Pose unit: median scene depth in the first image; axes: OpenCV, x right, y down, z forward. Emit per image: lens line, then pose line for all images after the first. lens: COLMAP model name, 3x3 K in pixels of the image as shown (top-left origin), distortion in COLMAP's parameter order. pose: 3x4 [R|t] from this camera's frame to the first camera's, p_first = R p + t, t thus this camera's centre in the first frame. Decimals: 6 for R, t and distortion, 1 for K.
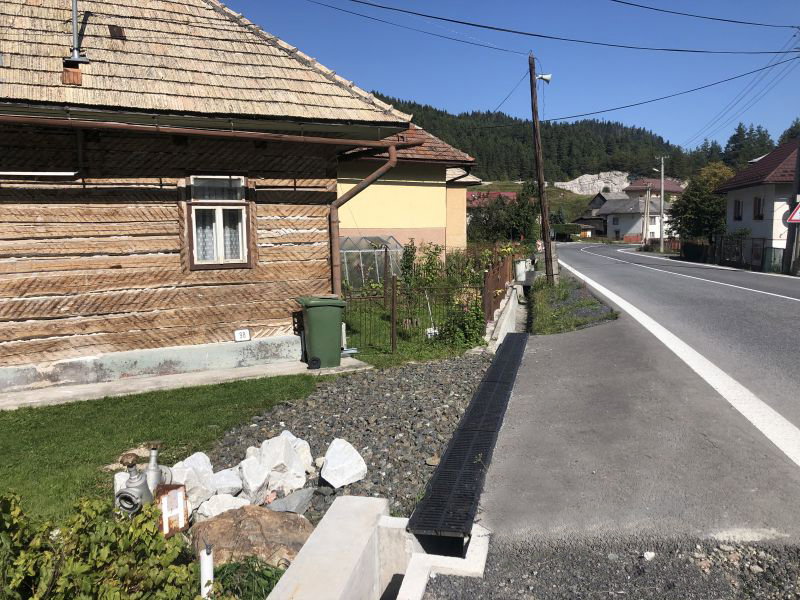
lens RADIAL K [[652.7, 0, 400.3], [0, 652.7, 299.2], [0, 0, 1]] dist [-0.008978, 0.008124]
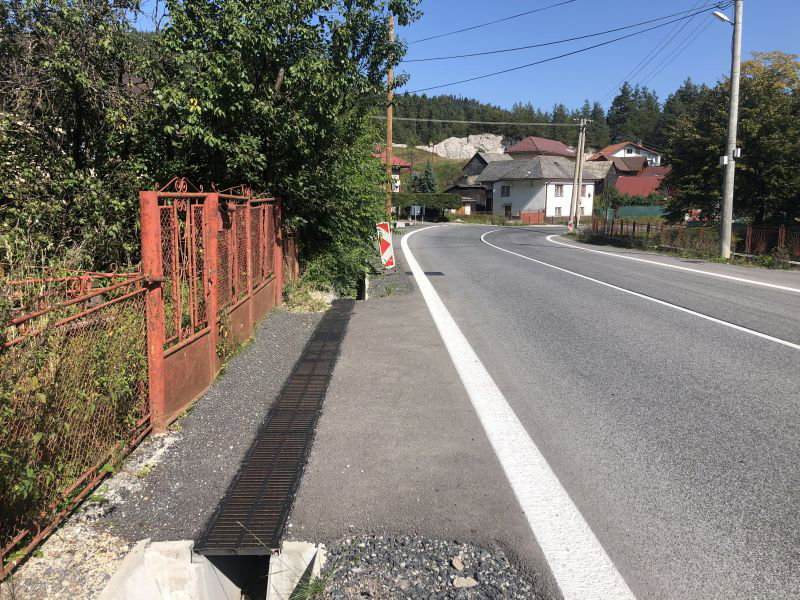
lens RADIAL K [[652.7, 0, 399.0], [0, 652.7, 299.5], [0, 0, 1]] dist [-0.008978, 0.008124]
pose [[0.978221, -0.021693, 0.206430, 0.063235], [0.014387, 0.999218, 0.036828, -0.027015], [-0.207067, -0.033056, 0.977768, 0.285868]]
